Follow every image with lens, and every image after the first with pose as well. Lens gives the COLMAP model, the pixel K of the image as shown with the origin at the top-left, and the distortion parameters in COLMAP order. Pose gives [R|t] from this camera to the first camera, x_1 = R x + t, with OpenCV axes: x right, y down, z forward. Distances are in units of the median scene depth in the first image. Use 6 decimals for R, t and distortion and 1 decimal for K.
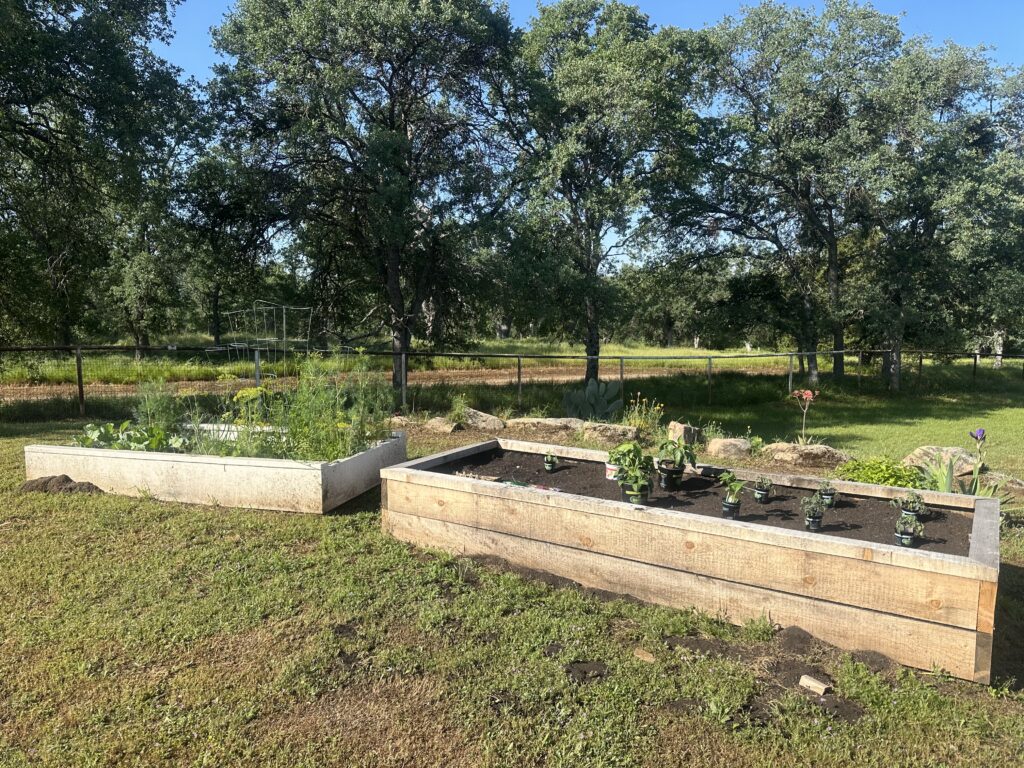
lens RADIAL K [[721.2, 0, 506.2], [0, 721.2, 376.4], [0, 0, 1]] dist [0.076940, -0.080389]
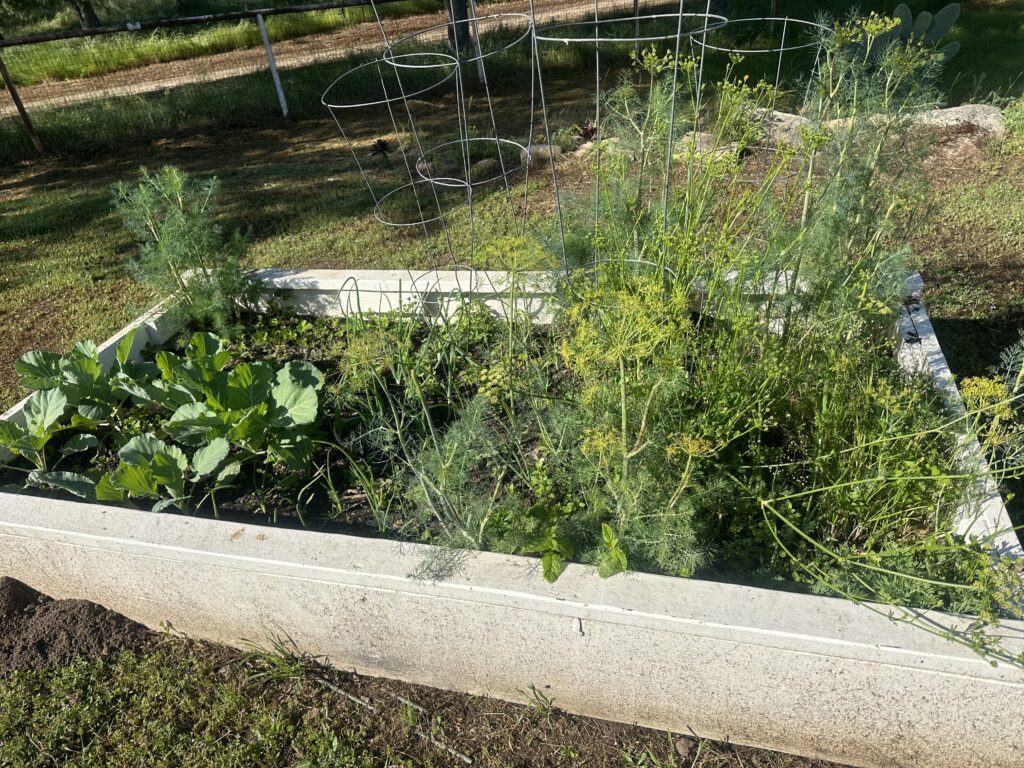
lens RADIAL K [[721.2, 0, 506.4], [0, 721.2, 387.6], [0, 0, 1]] dist [0.076940, -0.080389]
pose [[0.994503, -0.095689, -0.042514, -0.253246], [0.104474, 0.879668, 0.463972, -0.043955], [-0.006999, -0.465863, 0.884829, 0.523828]]
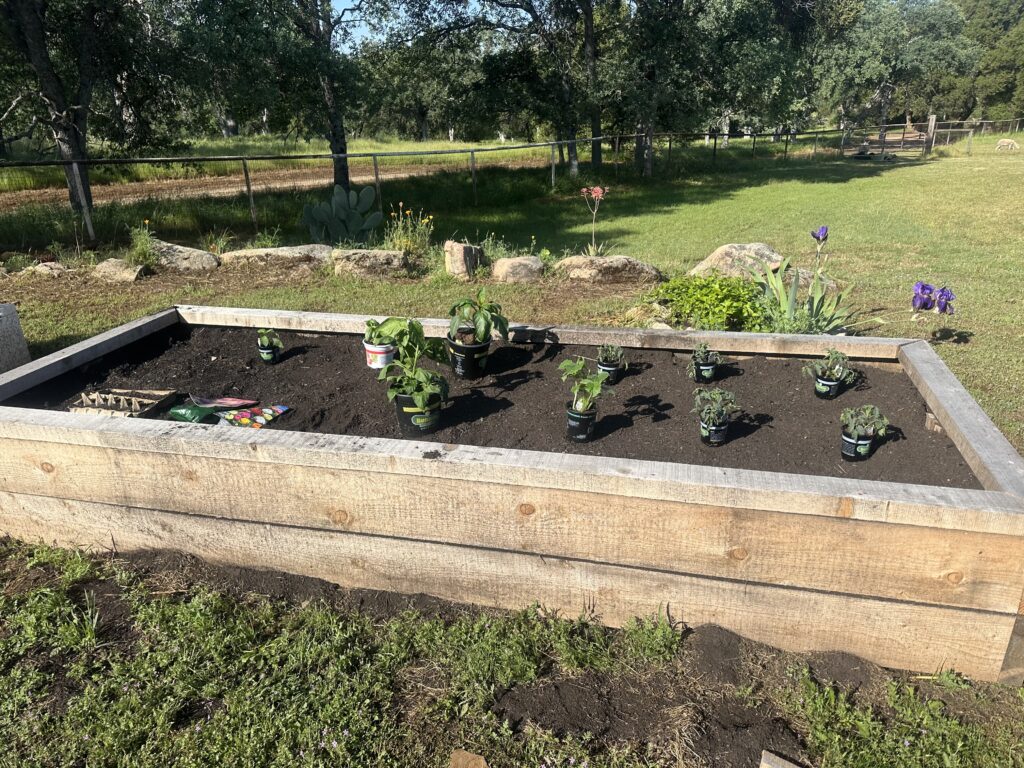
lens RADIAL K [[721.2, 0, 516.2], [0, 721.2, 384.0], [0, 0, 1]] dist [0.076940, -0.080389]
pose [[0.941030, -0.144700, 0.305817, 0.041776], [0.054742, 0.957133, 0.284430, -0.007108], [-0.333864, -0.250916, 0.908612, 0.243308]]
